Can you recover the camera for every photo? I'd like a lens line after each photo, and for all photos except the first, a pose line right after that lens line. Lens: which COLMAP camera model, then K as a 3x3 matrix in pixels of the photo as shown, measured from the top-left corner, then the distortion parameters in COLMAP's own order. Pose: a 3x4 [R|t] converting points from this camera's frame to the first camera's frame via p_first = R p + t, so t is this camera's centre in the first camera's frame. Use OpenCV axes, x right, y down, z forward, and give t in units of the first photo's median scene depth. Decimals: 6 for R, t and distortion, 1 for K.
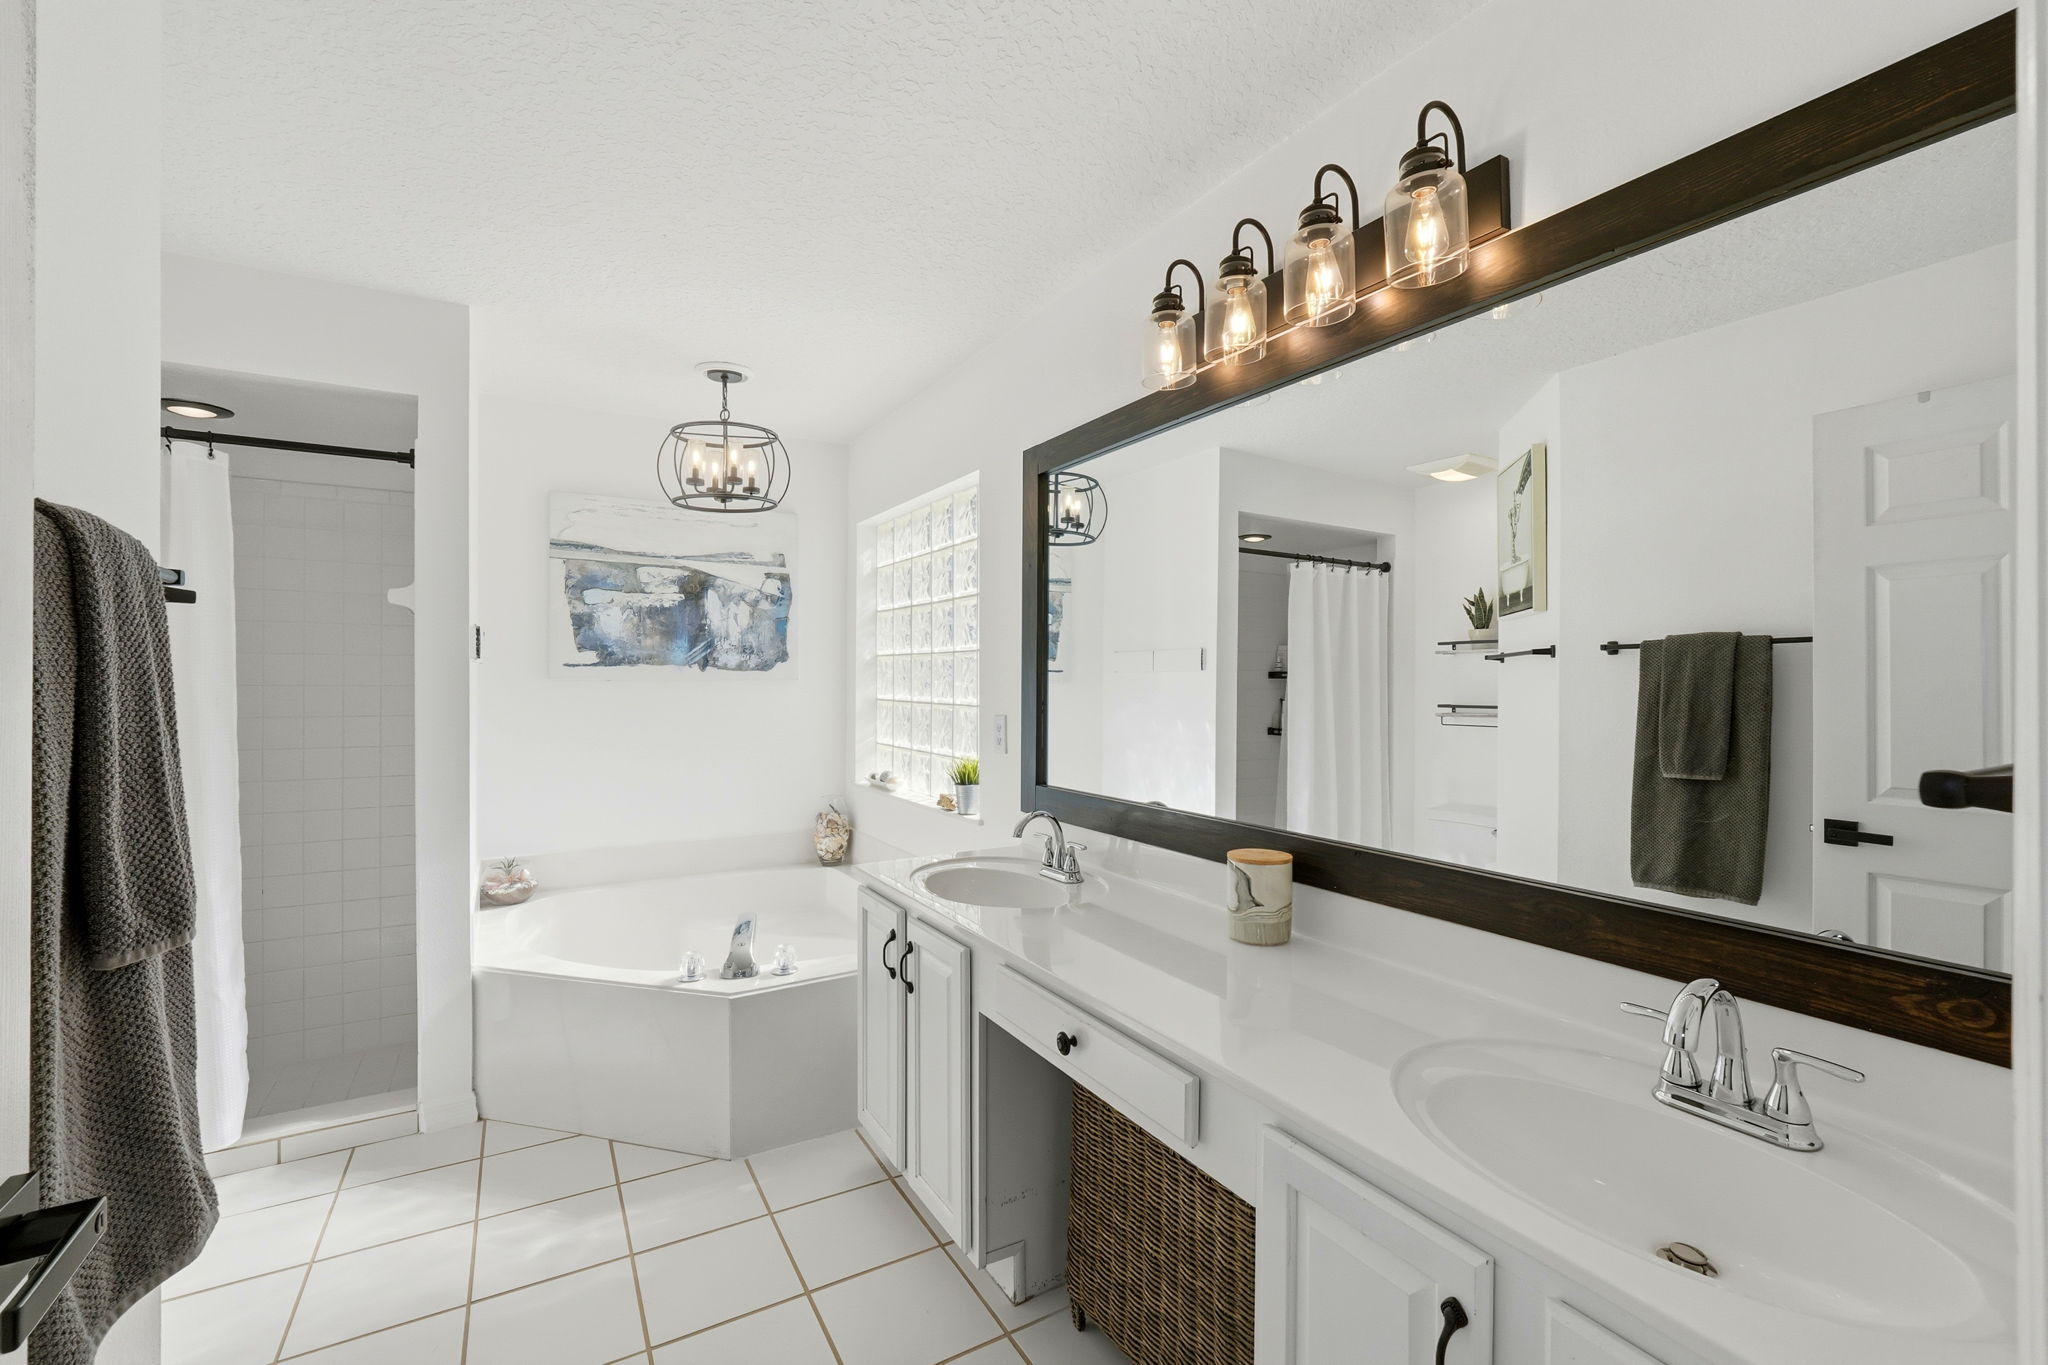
lens RADIAL K [[907.0, 0, 1011.5], [0, 907.0, 680.7], [0, 0, 1]] dist [-0.020179, 0.007339]
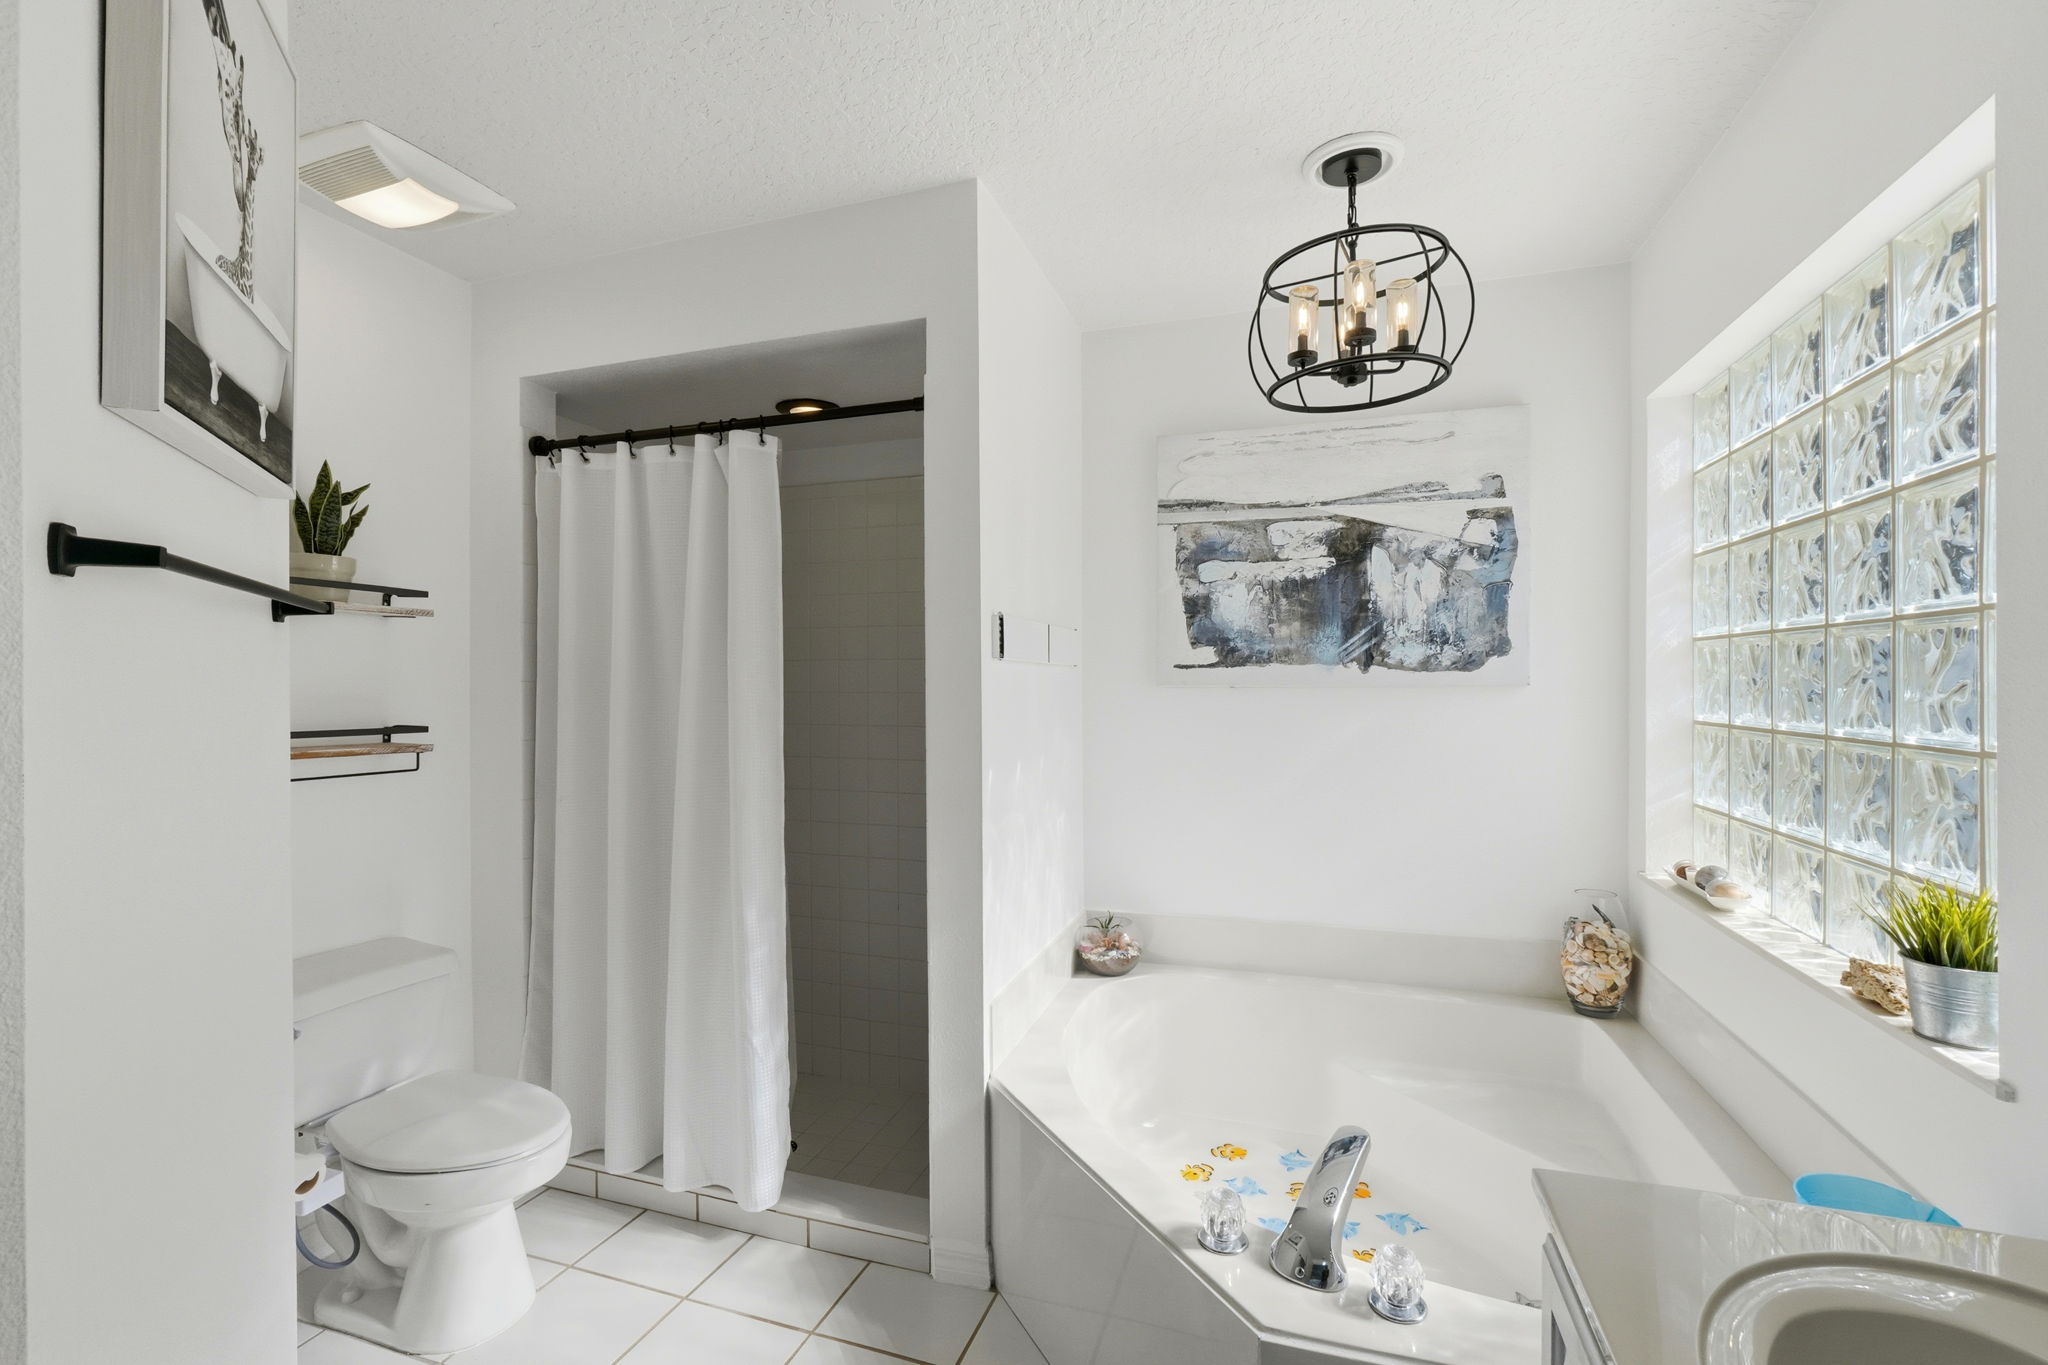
lens RADIAL K [[907.0, 0, 1011.5], [0, 907.0, 680.7], [0, 0, 1]] dist [-0.020179, 0.007339]
pose [[0.666555, -0.004130, -0.745444, -0.025342], [0.002136, 0.999991, -0.003631, -0.002808], [0.745453, 0.000828, 0.666558, 0.386549]]
